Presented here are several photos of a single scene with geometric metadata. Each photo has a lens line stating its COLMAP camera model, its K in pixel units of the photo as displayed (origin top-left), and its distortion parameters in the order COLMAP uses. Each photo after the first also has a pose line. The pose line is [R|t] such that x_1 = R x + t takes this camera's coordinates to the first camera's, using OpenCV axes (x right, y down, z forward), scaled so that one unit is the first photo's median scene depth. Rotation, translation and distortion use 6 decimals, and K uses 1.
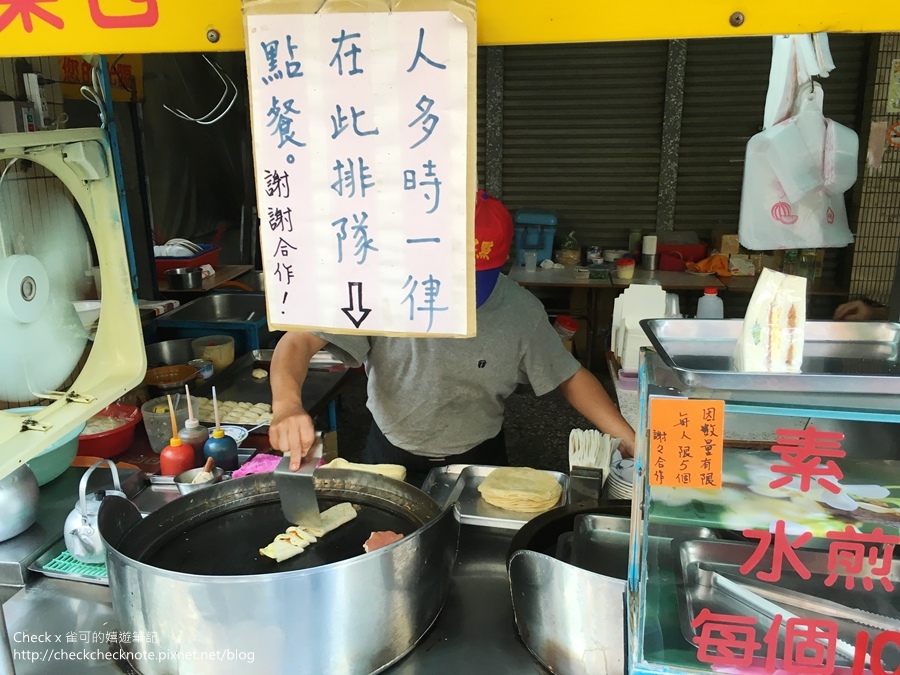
lens RADIAL K [[769.5, 0, 445.2], [0, 769.5, 333.3], [0, 0, 1]] dist [0.086278, -0.117085]
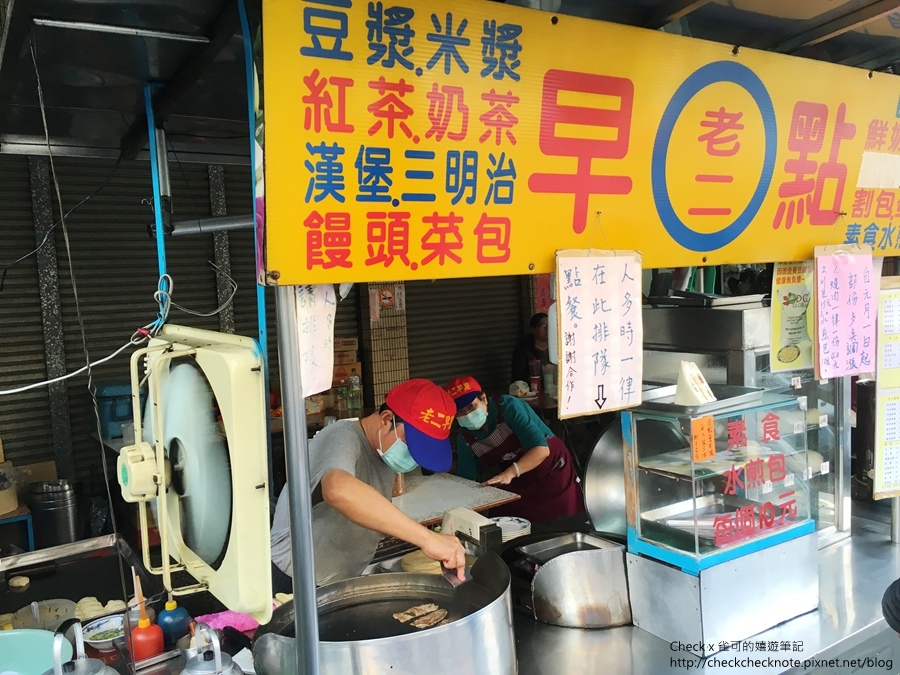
lens RADIAL K [[766.7, 0, 450.0], [0, 766.7, 337.5], [0, 0, 1]] dist [0.083879, -0.114828]
pose [[0.715885, -0.079444, 0.693684, -1.736546], [0.217142, 0.969571, -0.113052, -0.045459], [-0.663595, 0.231560, 0.711352, -0.156523]]
